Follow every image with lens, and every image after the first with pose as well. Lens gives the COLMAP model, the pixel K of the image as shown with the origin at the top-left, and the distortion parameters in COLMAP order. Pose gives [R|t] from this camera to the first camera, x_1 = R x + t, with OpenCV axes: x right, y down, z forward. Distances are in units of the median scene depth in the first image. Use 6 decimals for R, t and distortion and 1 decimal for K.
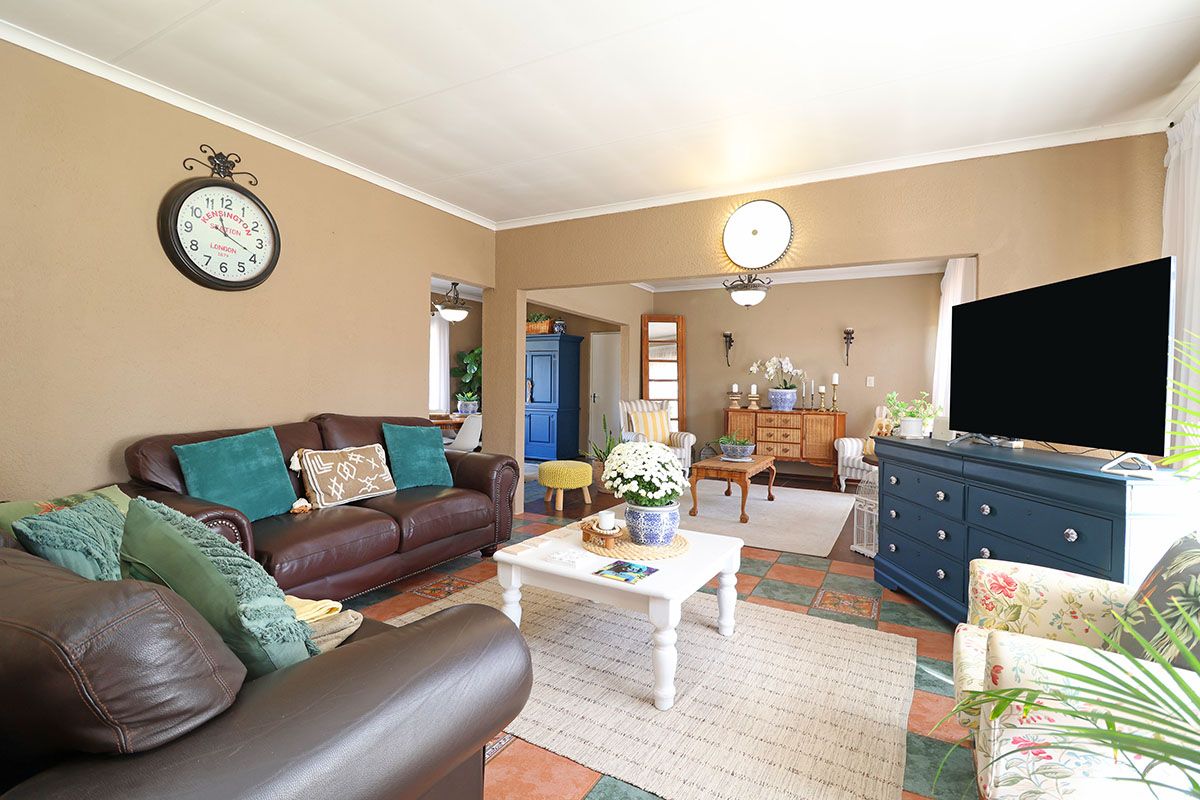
lens RADIAL K [[552.1, 0, 600.4], [0, 552.1, 392.7], [0, 0, 1]] dist [-0.020121, -0.001172]
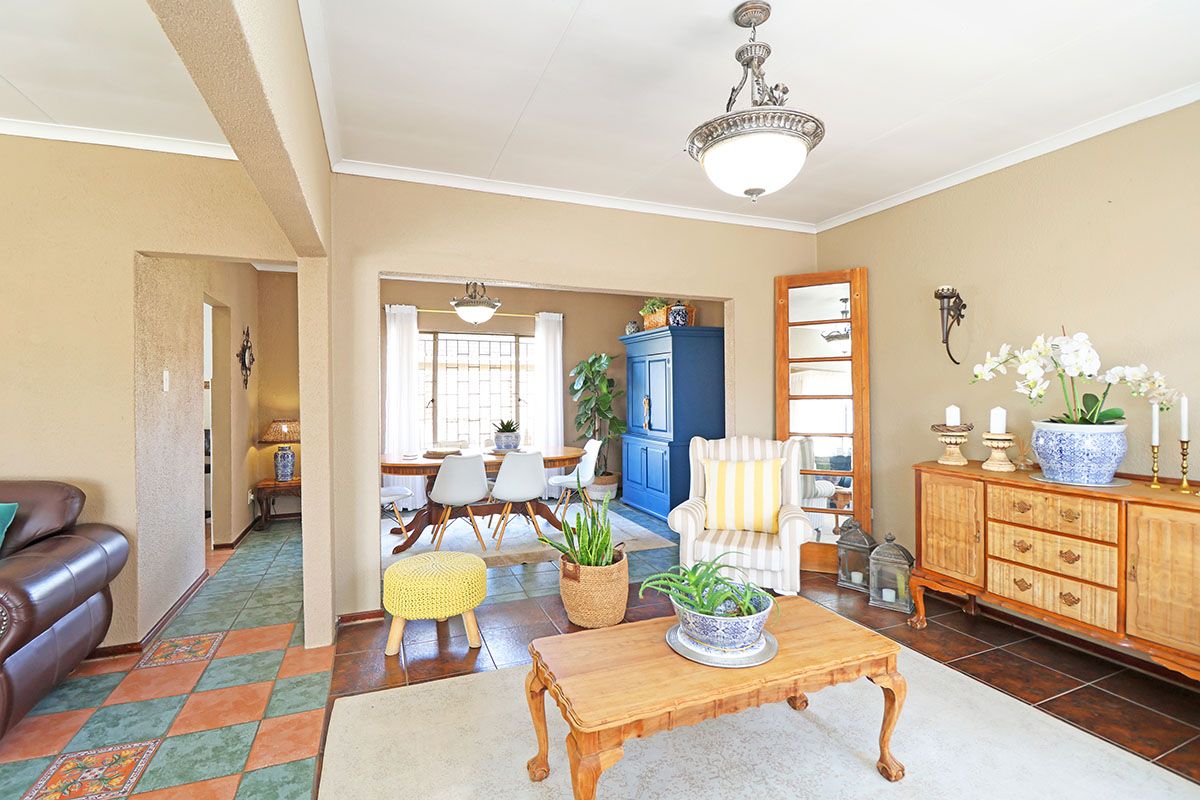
lens RADIAL K [[552.1, 0, 601.2], [0, 552.1, 403.4], [0, 0, 1]] dist [-0.020121, -0.001172]
pose [[0.789506, -0.002949, -0.613736, 0.294357], [0.004634, 0.999989, 0.001157, -0.020207], [0.613725, -0.003758, 0.789511, 0.512565]]
